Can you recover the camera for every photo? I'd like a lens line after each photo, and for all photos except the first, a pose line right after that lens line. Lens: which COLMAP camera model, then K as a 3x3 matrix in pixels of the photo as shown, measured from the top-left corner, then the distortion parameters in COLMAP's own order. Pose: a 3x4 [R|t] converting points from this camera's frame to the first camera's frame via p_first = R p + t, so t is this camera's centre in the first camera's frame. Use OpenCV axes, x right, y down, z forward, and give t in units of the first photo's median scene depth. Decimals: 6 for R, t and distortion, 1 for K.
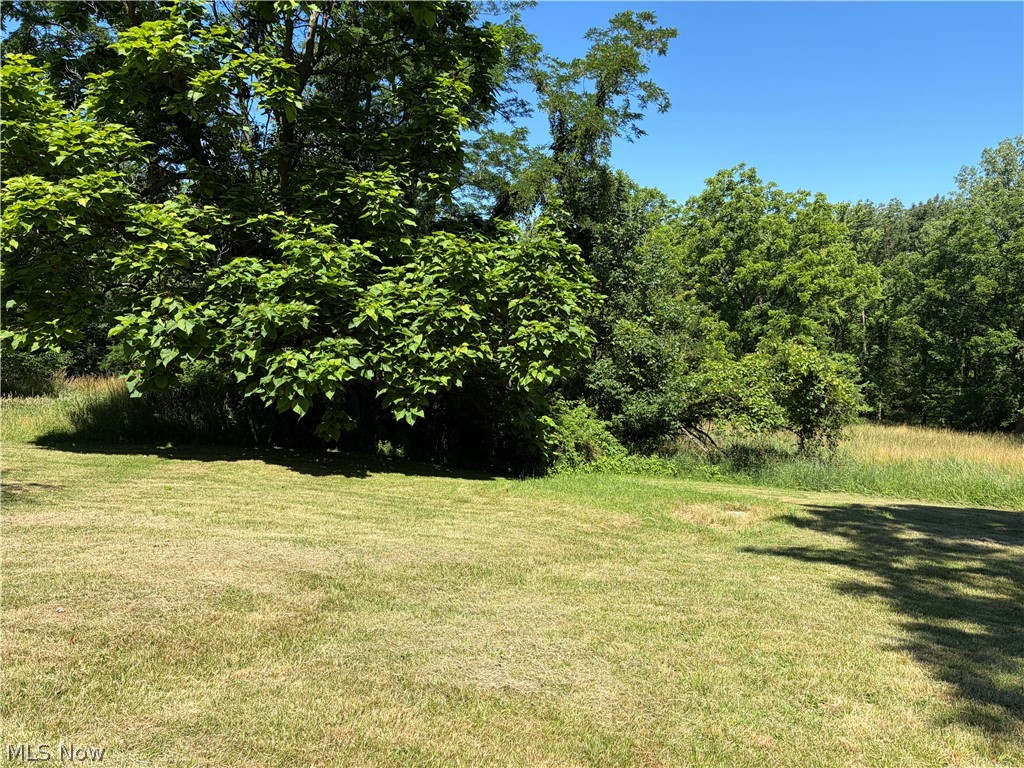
lens RADIAL K [[771.3, 0, 526.0], [0, 771.3, 382.9], [0, 0, 1]] dist [0.083491, -0.069308]
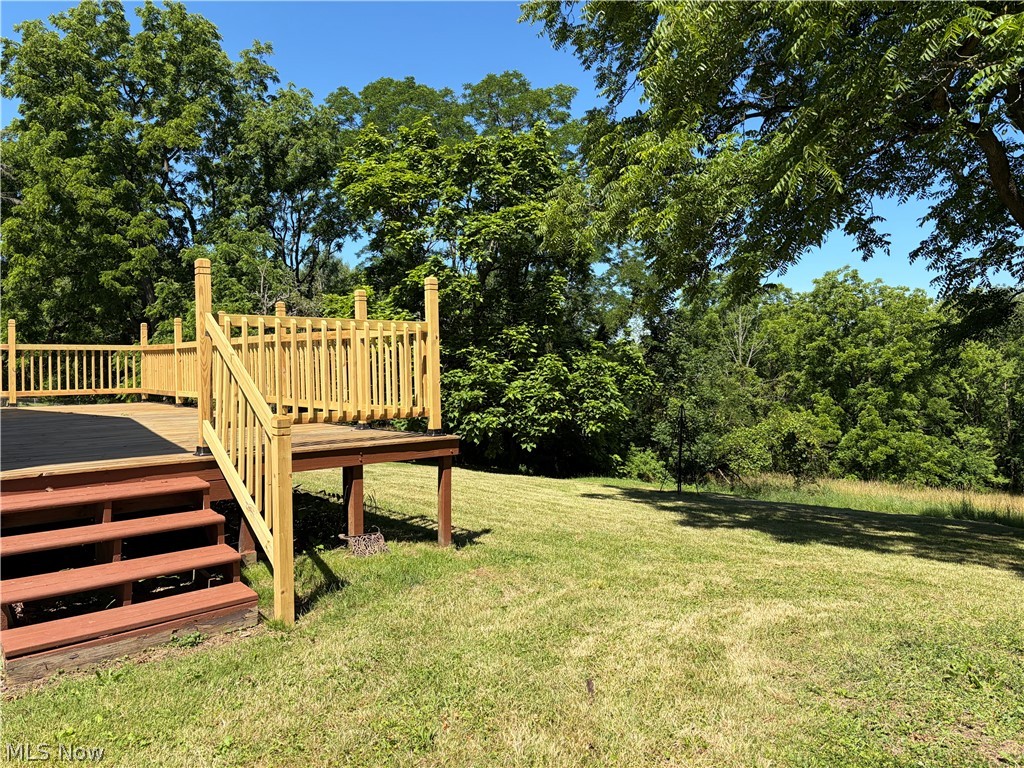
lens RADIAL K [[771.3, 0, 526.0], [0, 771.3, 382.9], [0, 0, 1]] dist [0.083491, -0.069308]
pose [[0.971105, 0.005529, -0.238589, 0.271559], [-0.026733, 0.995960, -0.085730, 0.042245], [0.237151, 0.089631, 0.967329, -0.813756]]
